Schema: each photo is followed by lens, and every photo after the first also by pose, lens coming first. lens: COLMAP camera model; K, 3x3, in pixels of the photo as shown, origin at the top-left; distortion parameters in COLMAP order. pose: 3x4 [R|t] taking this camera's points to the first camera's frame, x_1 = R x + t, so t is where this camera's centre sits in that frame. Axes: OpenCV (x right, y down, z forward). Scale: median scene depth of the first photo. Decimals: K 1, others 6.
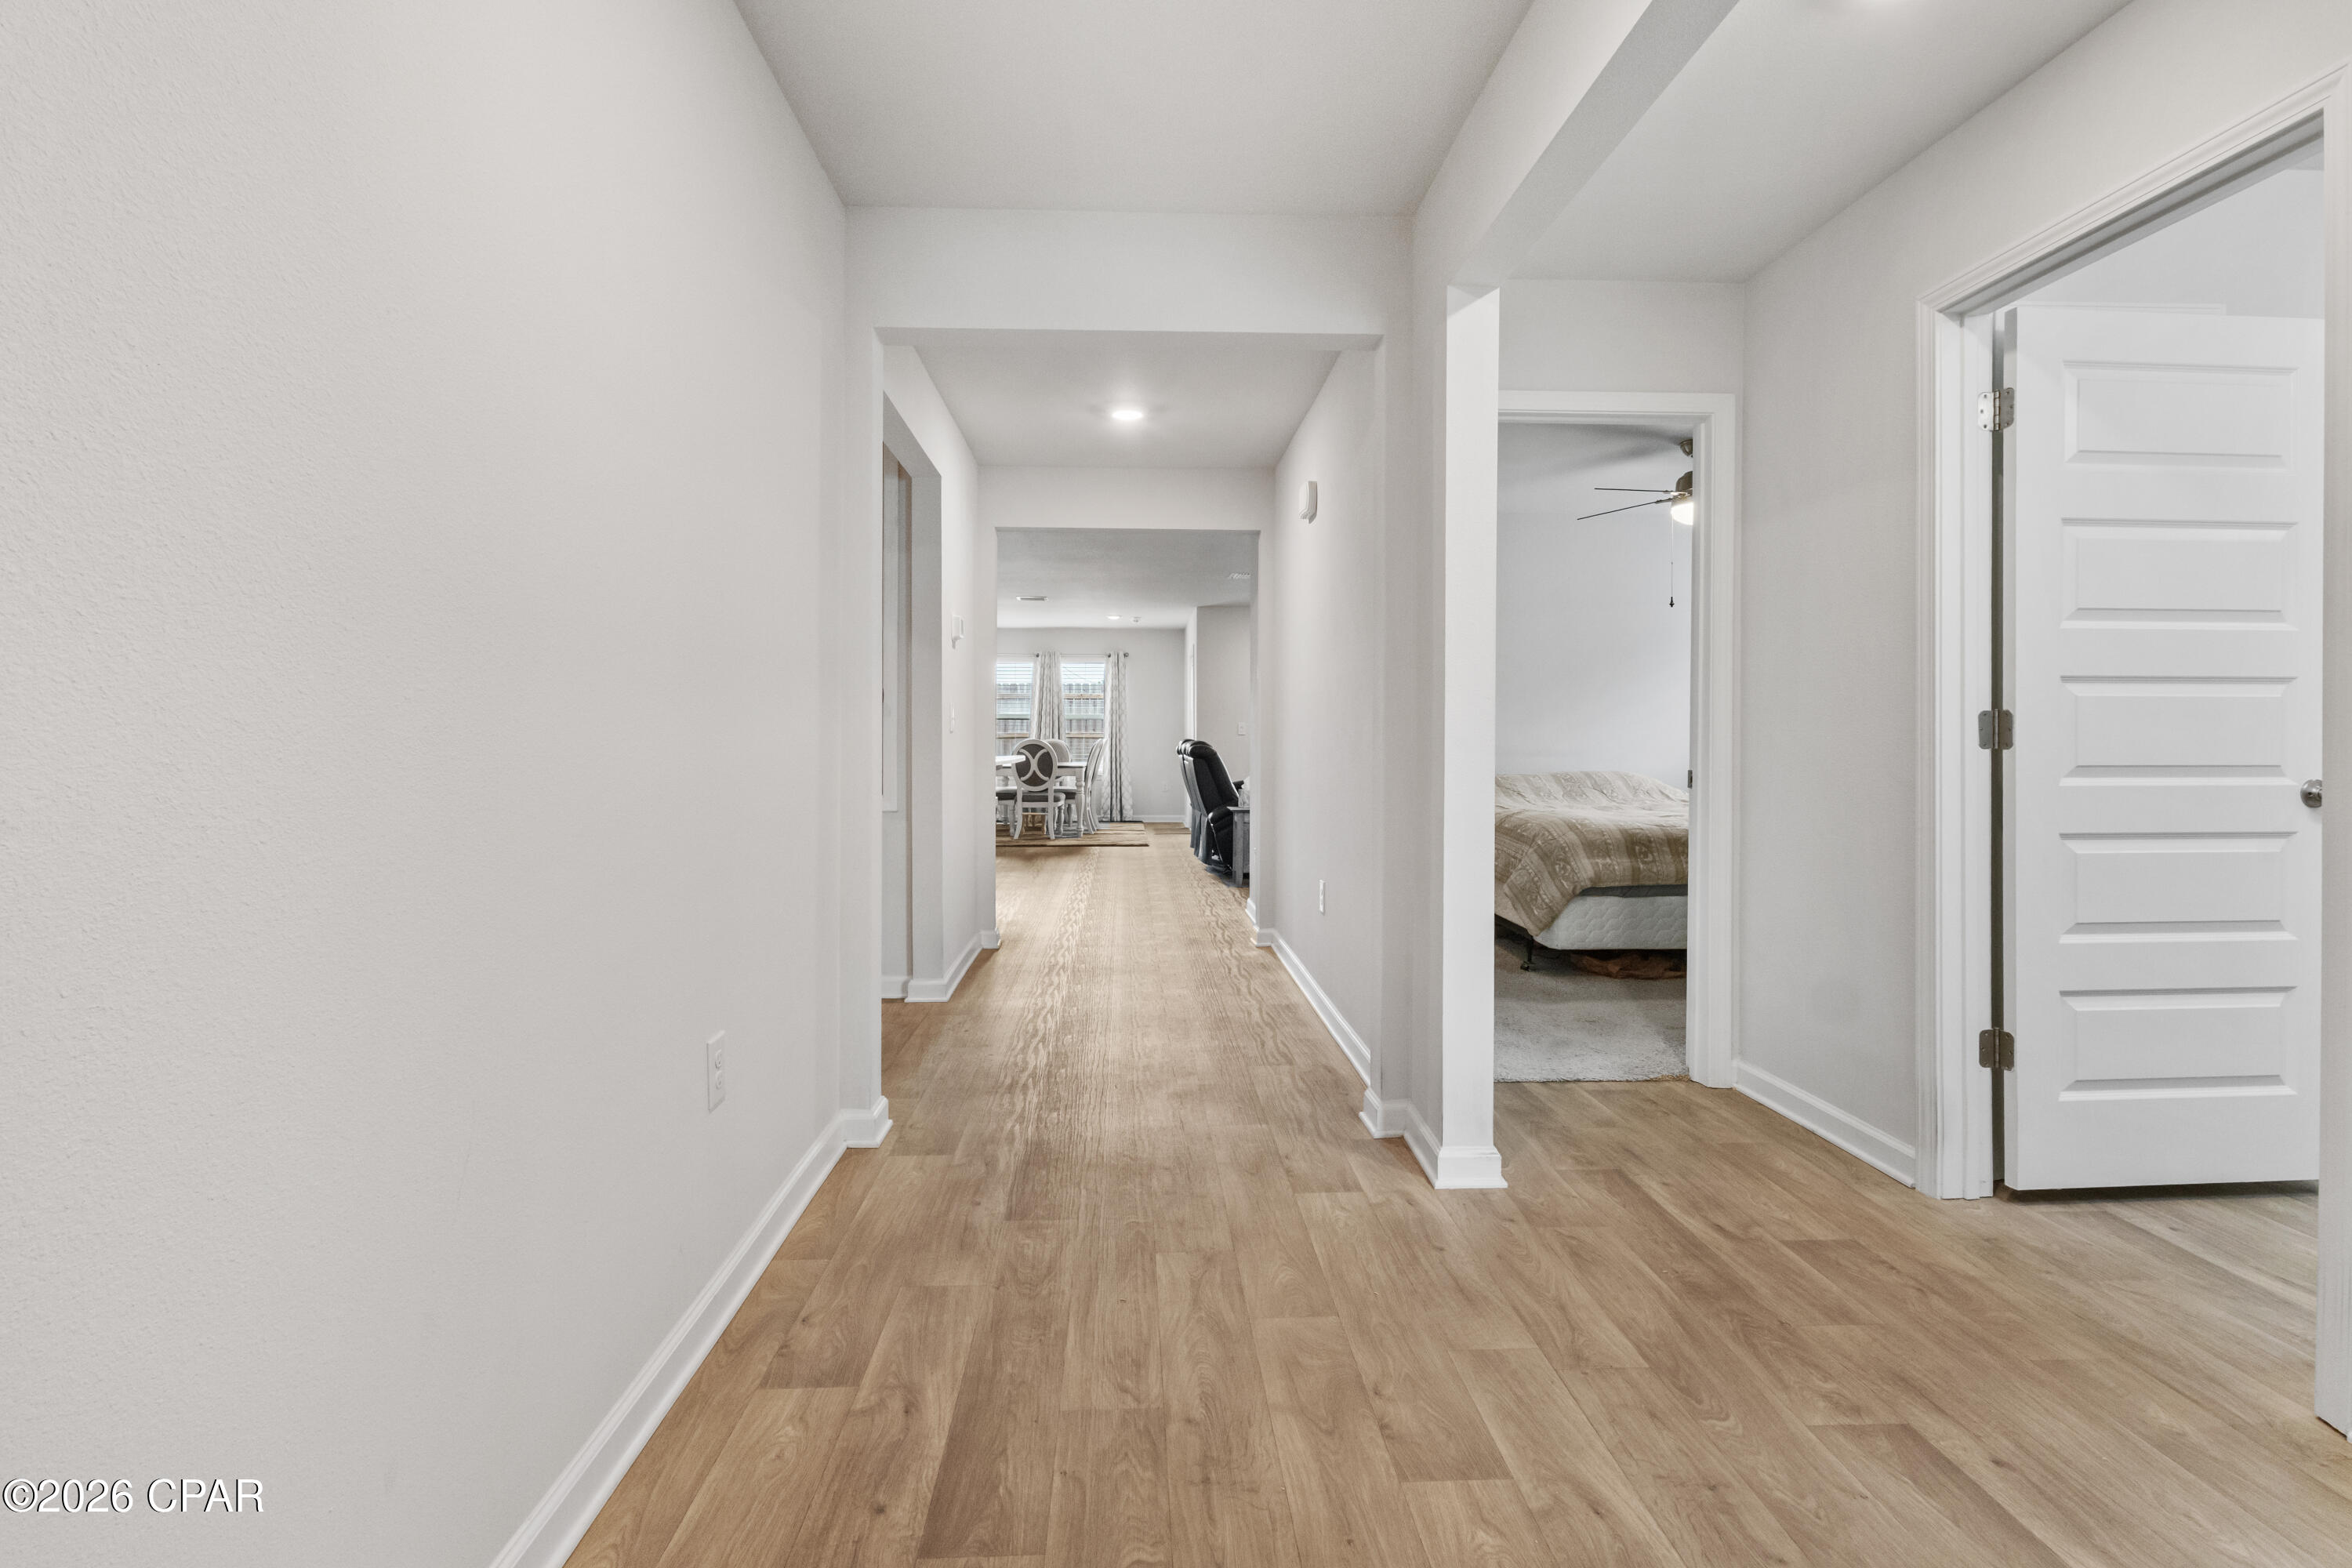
lens RADIAL K [[1097.2, 0, 1162.6], [0, 1097.2, 749.0], [0, 0, 1]] dist [-0.003812, -0.000658]
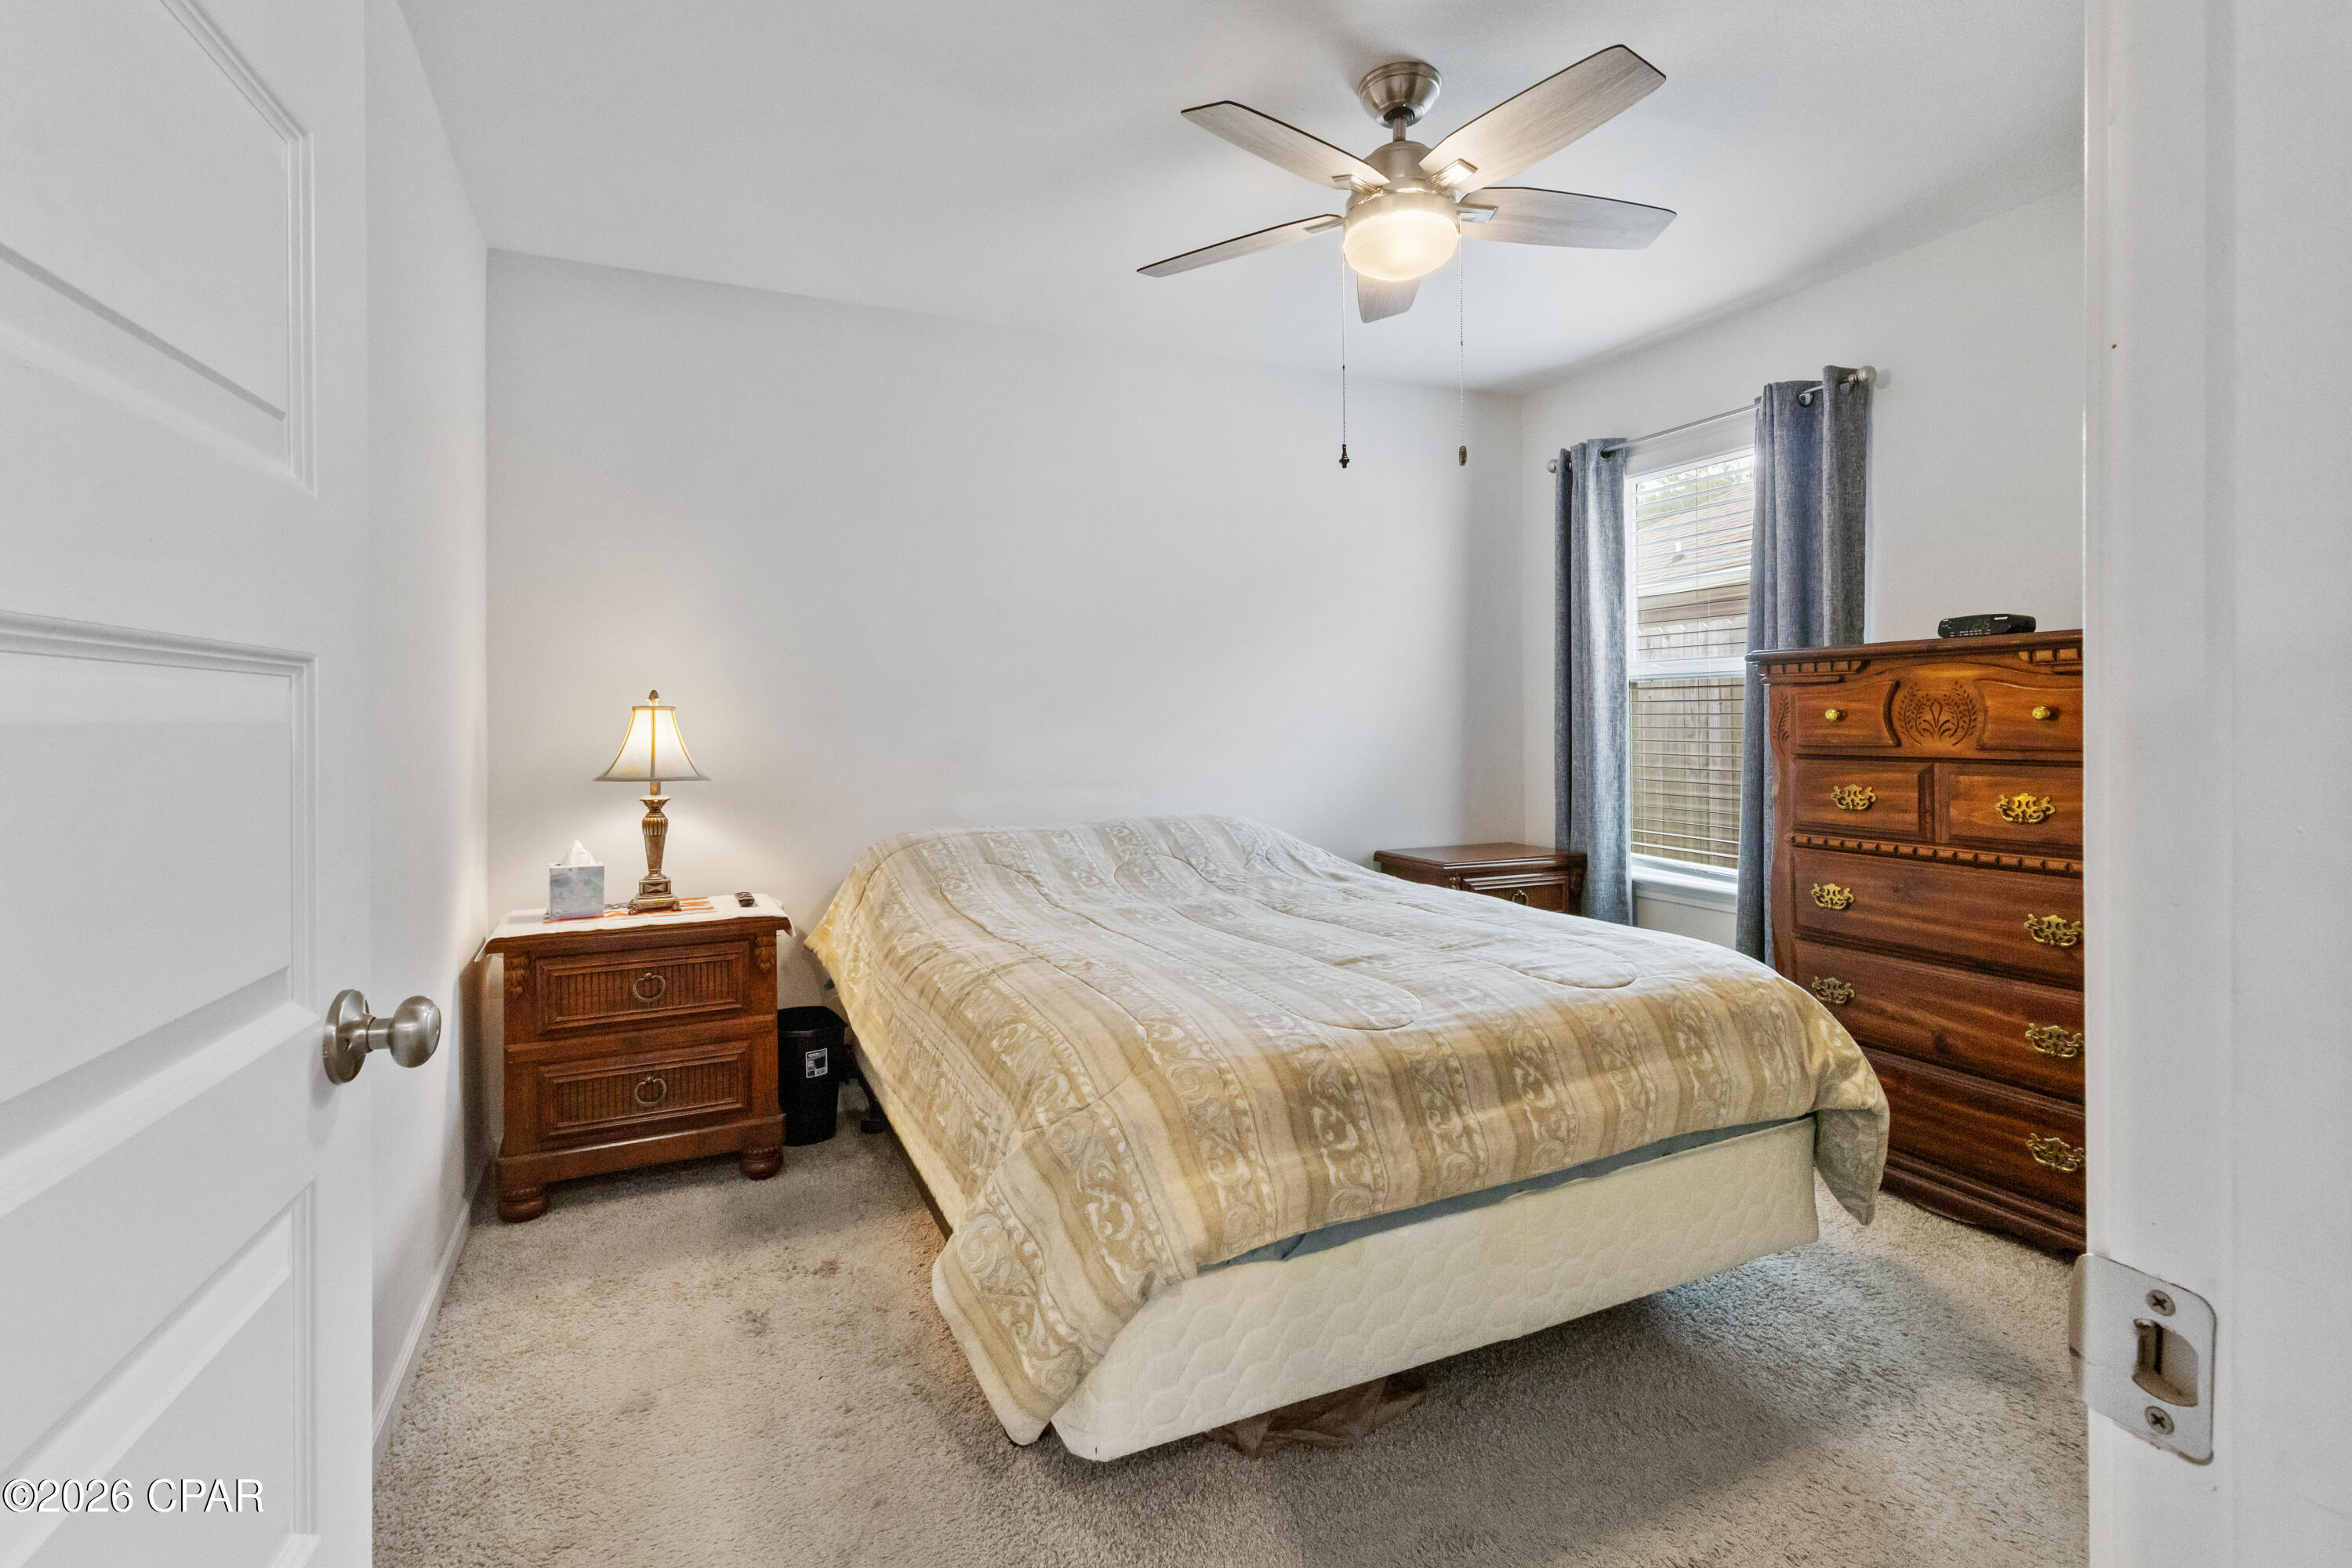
lens RADIAL K [[1097.2, 0, 1162.6], [0, 1097.2, 749.0], [0, 0, 1]] dist [-0.003812, -0.000658]
pose [[0.926189, -0.010846, 0.376904, 0.262123], [0.006724, 0.999902, 0.012249, -0.026058], [-0.377000, -0.008811, 0.926171, 0.704733]]
